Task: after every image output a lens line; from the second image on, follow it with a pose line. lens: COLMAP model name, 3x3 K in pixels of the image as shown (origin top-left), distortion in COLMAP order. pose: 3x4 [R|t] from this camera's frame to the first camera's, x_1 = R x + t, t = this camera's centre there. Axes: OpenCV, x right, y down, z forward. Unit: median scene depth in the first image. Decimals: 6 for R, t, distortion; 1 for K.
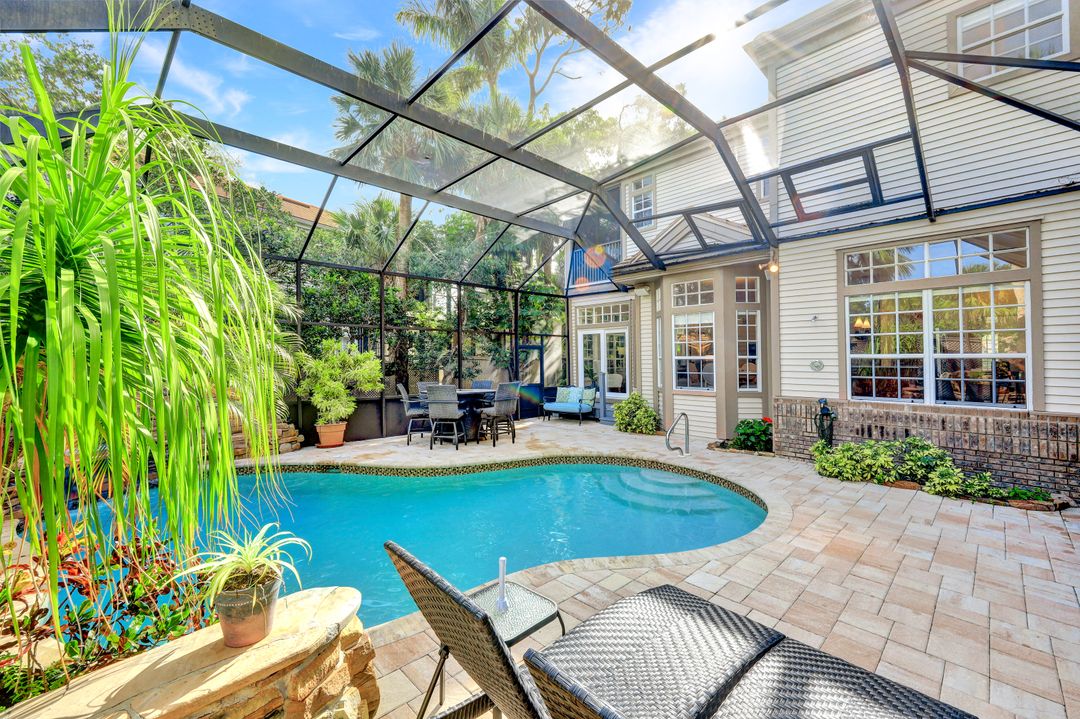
lens RADIAL K [[436.0, 0, 534.6], [0, 436.0, 358.8], [0, 0, 1]] dist [0.001107, -0.000319]
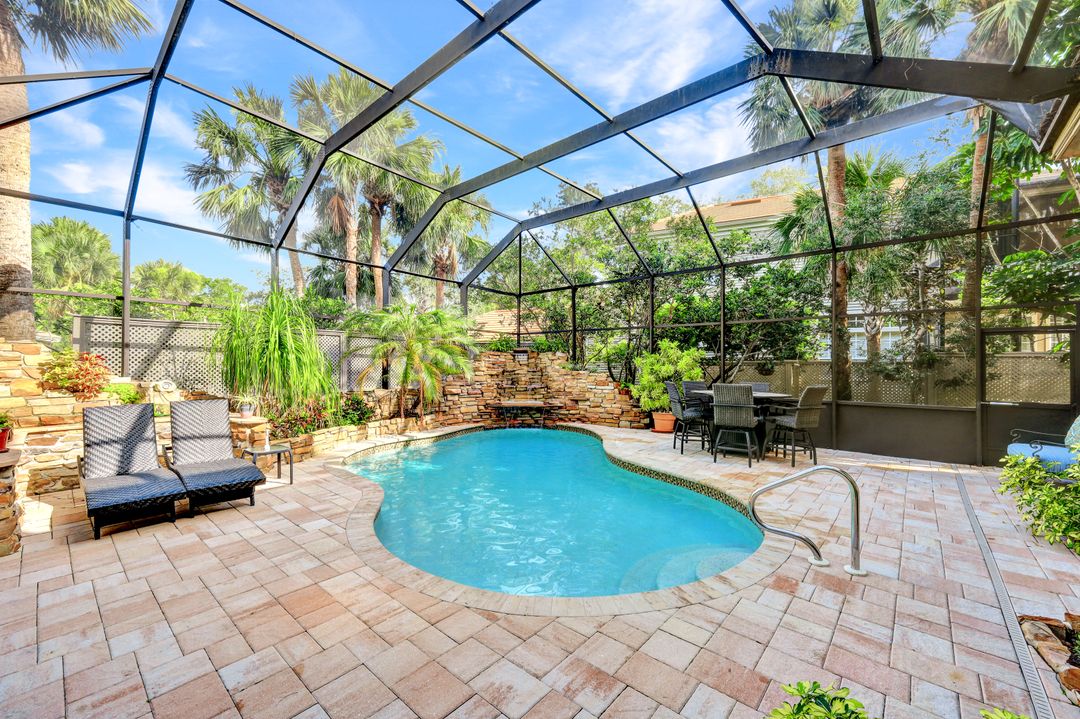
lens RADIAL K [[436.0, 0, 531.1], [0, 436.0, 358.9], [0, 0, 1]] dist [0.001107, -0.000319]
pose [[0.085027, -0.006472, -0.996358, 0.582023], [-0.000488, 0.999979, -0.006537, 0.015964], [0.996379, 0.001042, 0.085022, 0.519315]]
